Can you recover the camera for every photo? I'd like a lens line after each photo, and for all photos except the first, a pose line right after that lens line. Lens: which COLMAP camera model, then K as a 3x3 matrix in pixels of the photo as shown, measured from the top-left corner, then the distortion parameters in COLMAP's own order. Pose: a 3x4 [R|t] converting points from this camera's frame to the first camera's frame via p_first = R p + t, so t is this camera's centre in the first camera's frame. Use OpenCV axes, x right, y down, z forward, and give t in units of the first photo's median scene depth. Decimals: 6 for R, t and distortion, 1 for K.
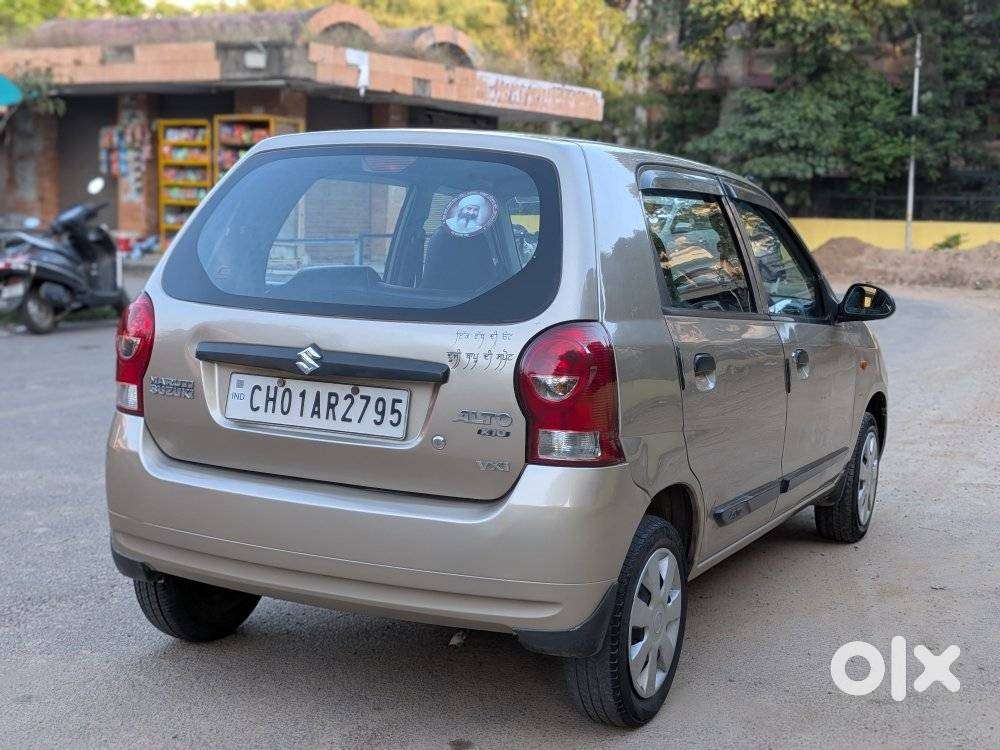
lens RADIAL K [[1381.7, 0, 500.0], [0, 1381.7, 375.0], [0, 0, 1]] dist [0.118474, -0.174586]
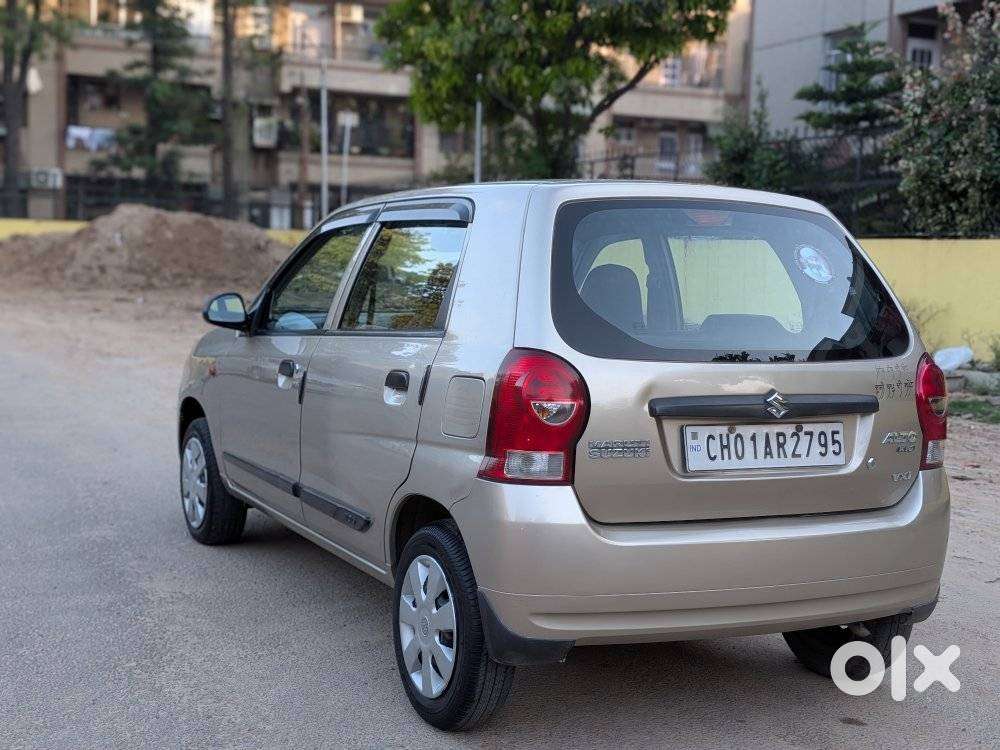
lens RADIAL K [[1387.3, 0, 505.8], [0, 1387.3, 370.8], [0, 0, 1]] dist [0.135650, -0.303111]
pose [[0.608465, -0.081030, 0.789433, -1.090058], [0.074153, 0.996226, 0.045102, -0.098891], [-0.790108, 0.031096, 0.612178, 0.492867]]
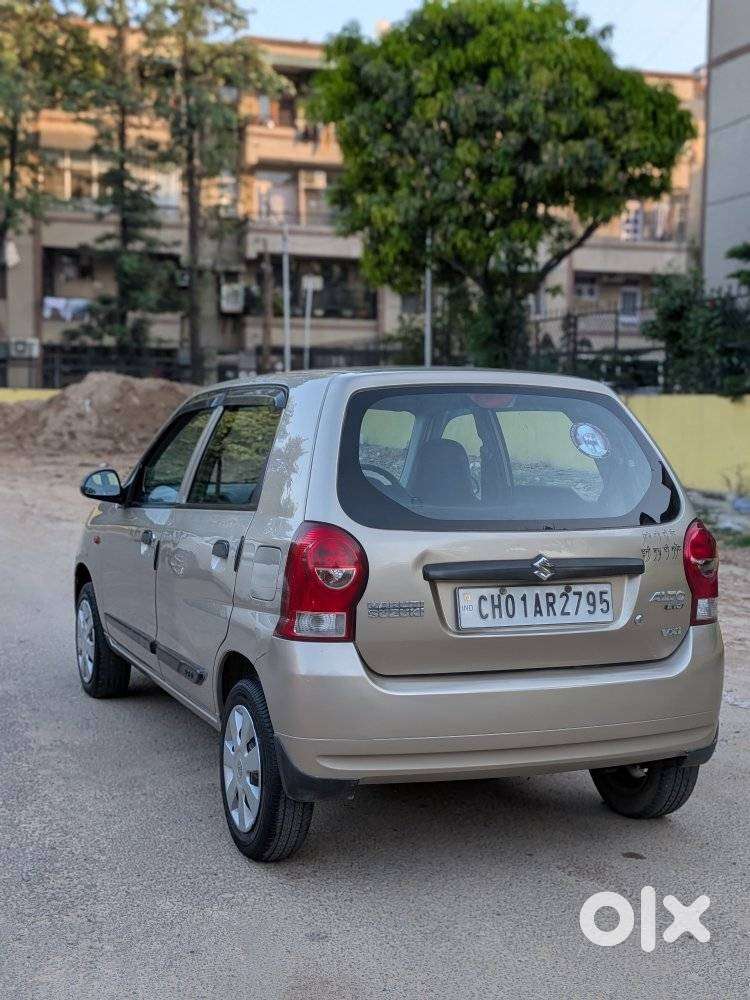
lens RADIAL K [[1381.7, 0, 375.0], [0, 1381.7, 500.0], [0, 0, 1]] dist [0.118474, -0.174586]
pose [[0.665248, -0.074670, 0.742879, -1.096668], [0.089917, 0.995757, 0.019567, -0.104019], [-0.741188, 0.053780, 0.669139, 0.294744]]
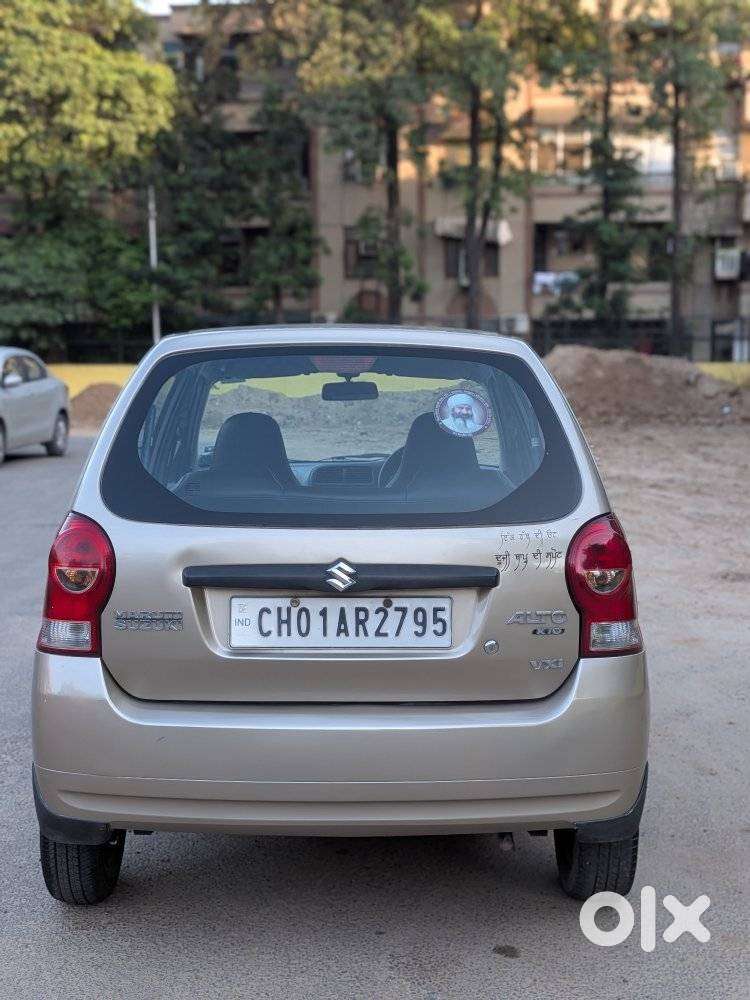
lens RADIAL K [[1381.7, 0, 375.0], [0, 1381.7, 500.0], [0, 0, 1]] dist [0.118474, -0.174586]
pose [[0.890762, -0.074240, 0.448366, -0.524085], [0.079900, 0.996783, 0.006309, -0.065155], [-0.447392, 0.030205, 0.893828, 0.141694]]
